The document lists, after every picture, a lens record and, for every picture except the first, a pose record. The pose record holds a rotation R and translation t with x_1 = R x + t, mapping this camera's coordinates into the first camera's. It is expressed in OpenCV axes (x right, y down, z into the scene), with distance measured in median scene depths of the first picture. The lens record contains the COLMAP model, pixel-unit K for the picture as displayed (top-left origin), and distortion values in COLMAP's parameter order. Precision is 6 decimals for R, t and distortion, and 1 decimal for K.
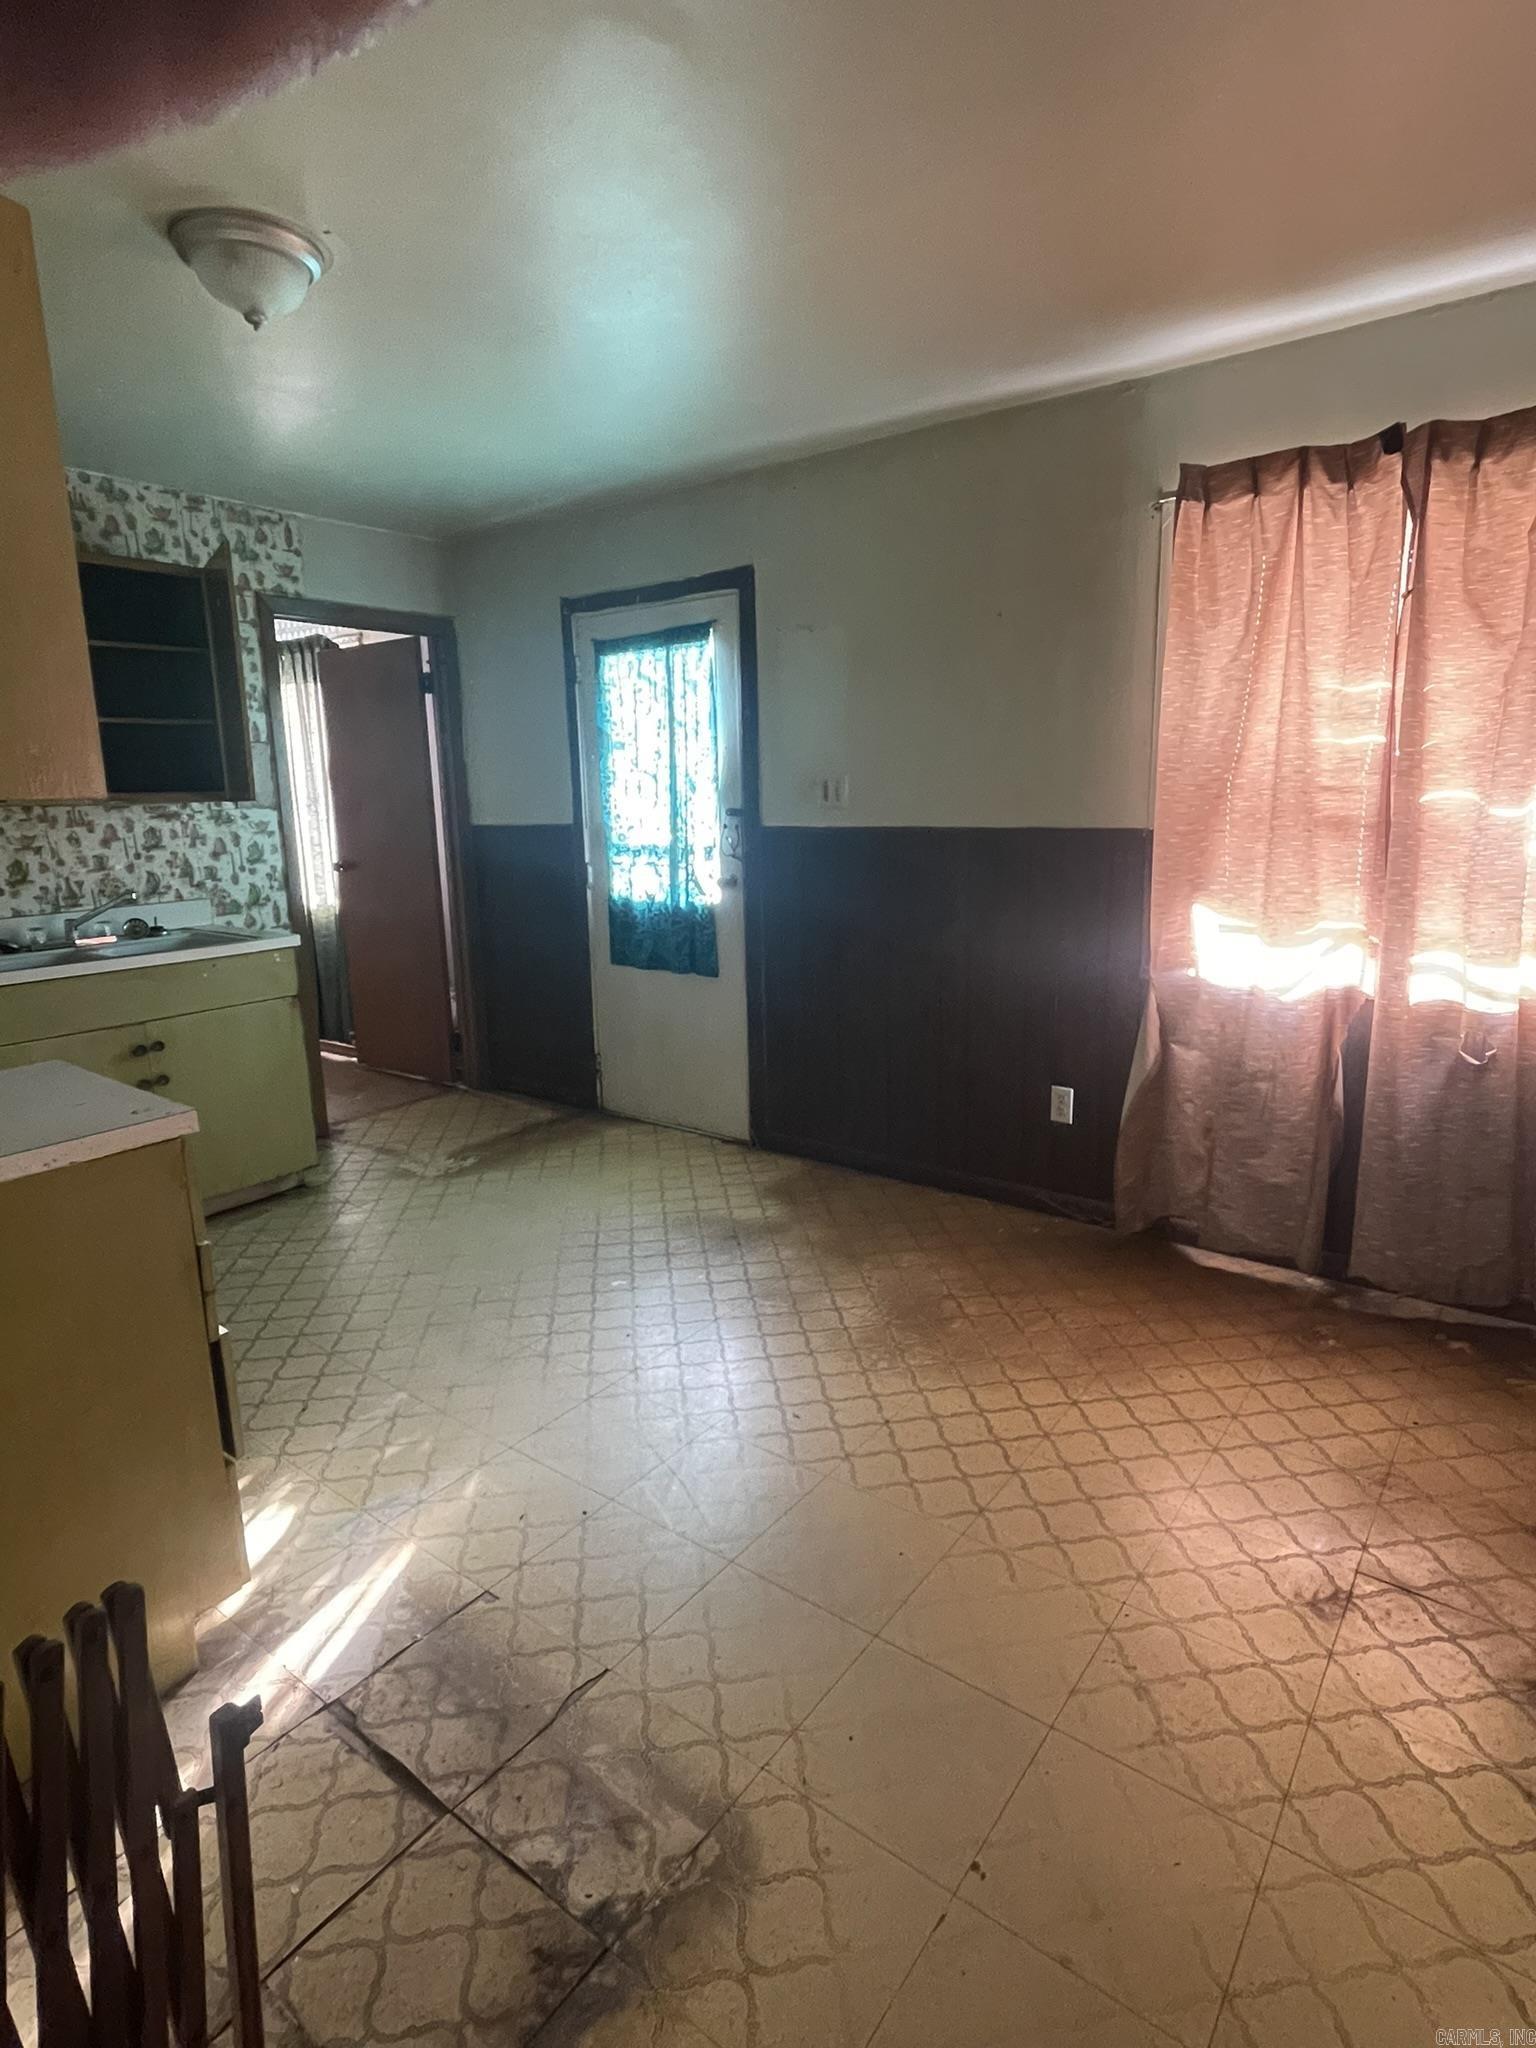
lens RADIAL K [[1079.0, 0, 768.0], [0, 1079.0, 1017.6], [0, 0, 1]] dist [-0.002241, 0.000282]
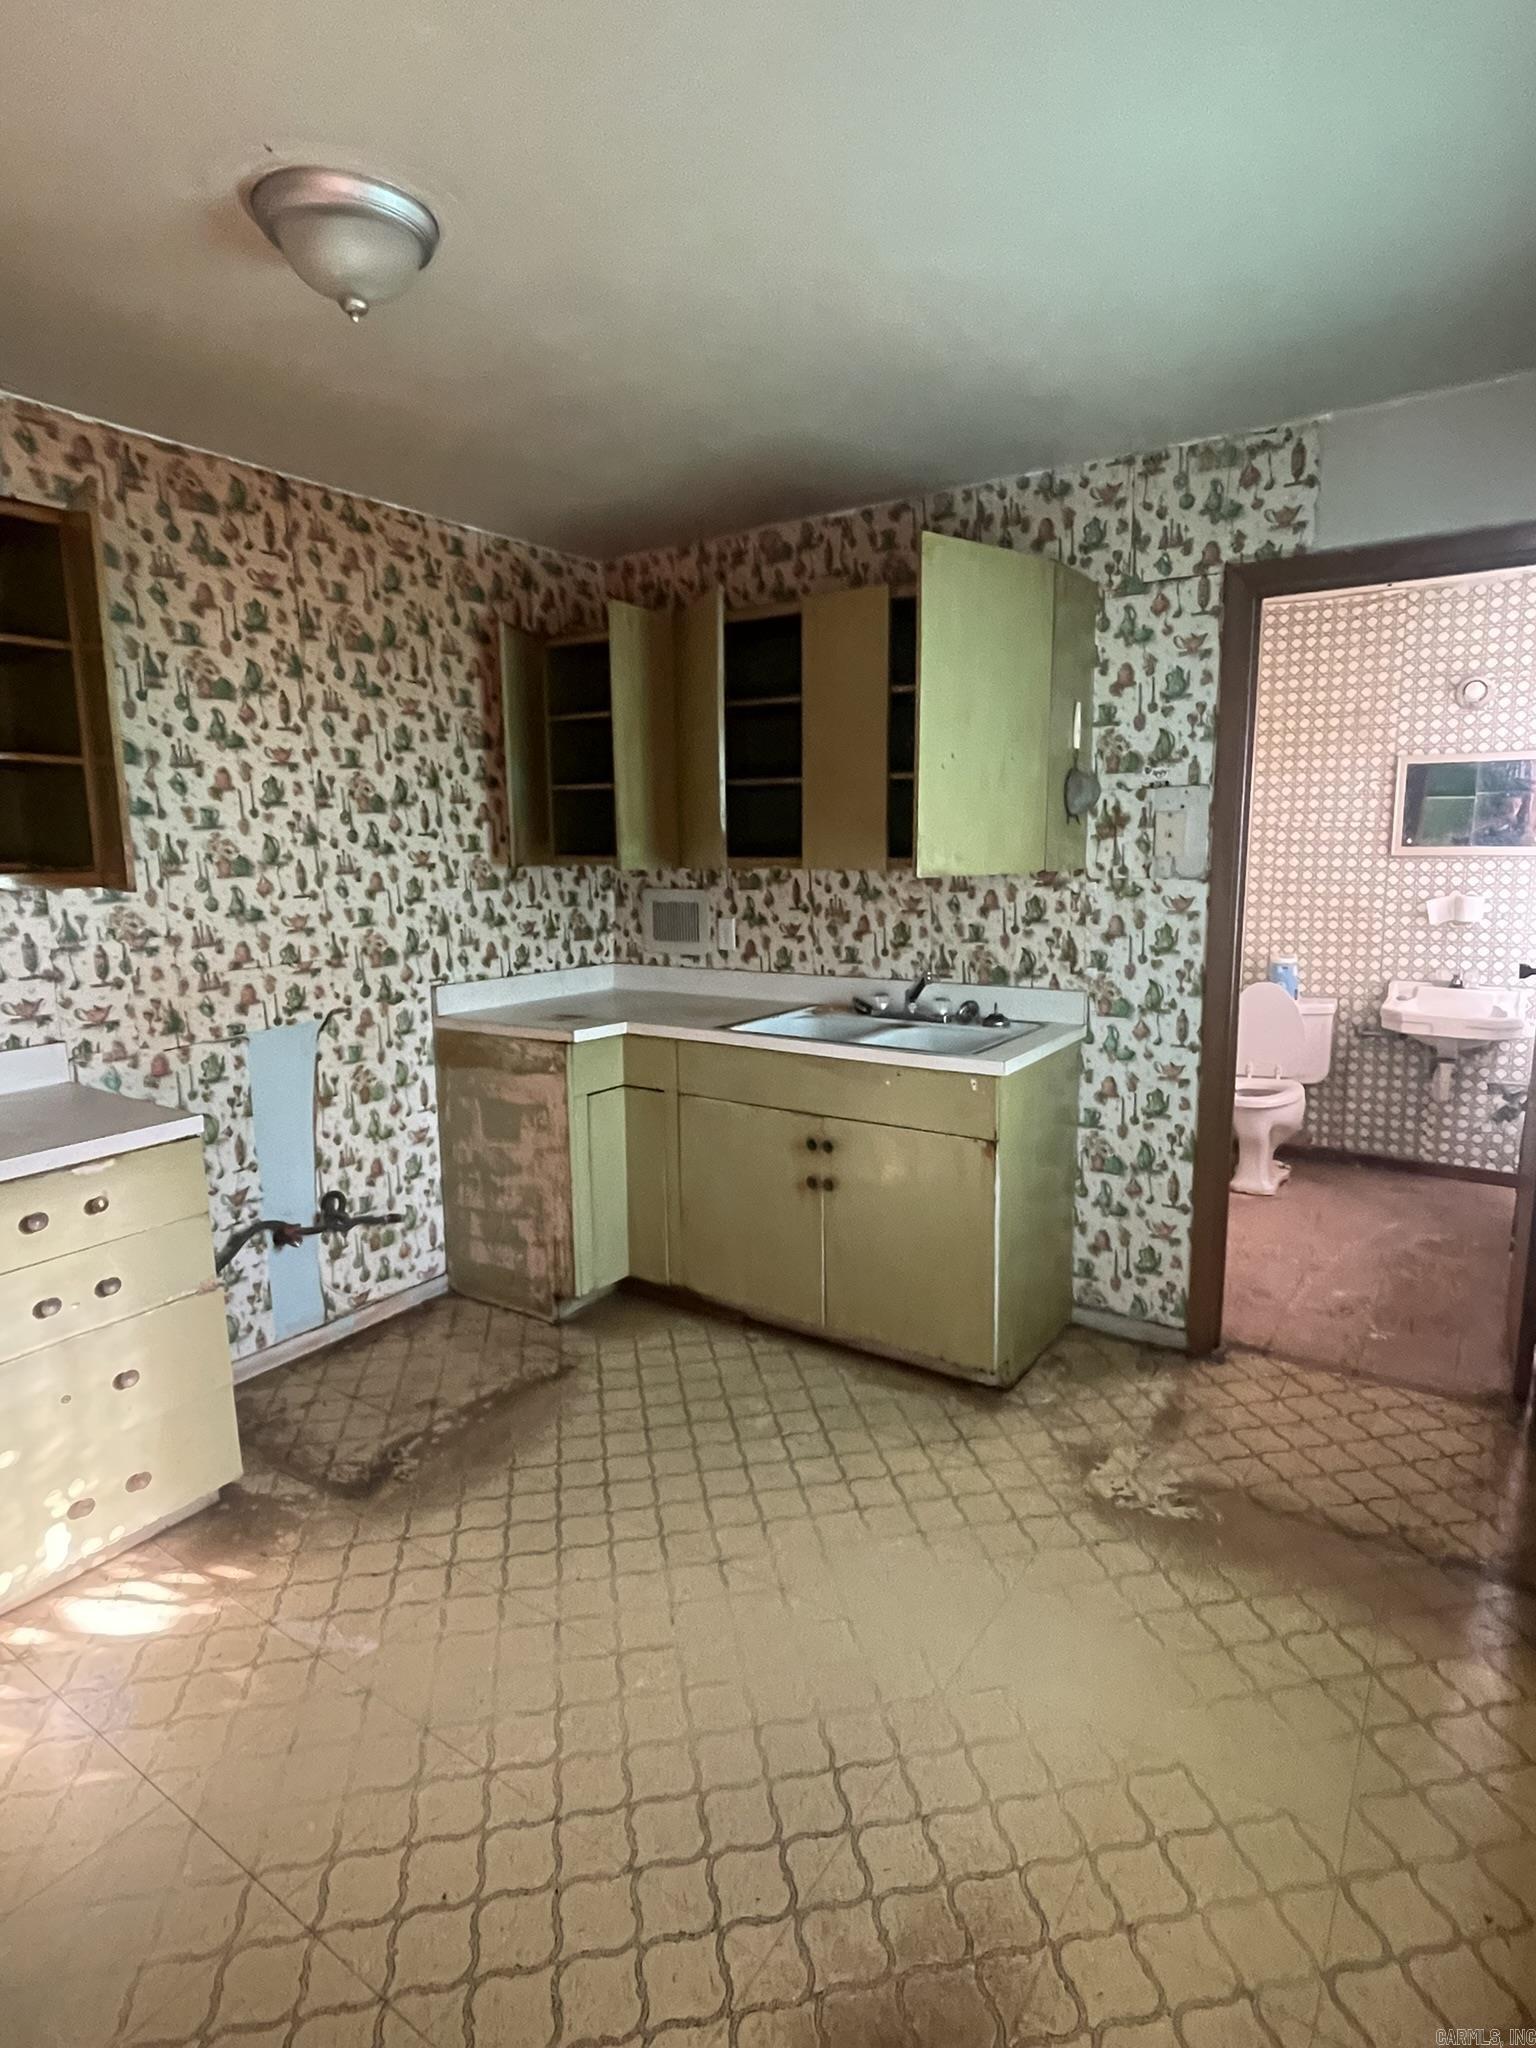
lens RADIAL K [[1079.0, 0, 769.0], [0, 1079.0, 1023.7], [0, 0, 1]] dist [-0.002241, 0.000282]
pose [[0.061479, 0.187456, -0.980347, 0.230885], [-0.197736, 0.965025, 0.172125, -0.178602], [0.978325, 0.183268, 0.096396, 0.717394]]
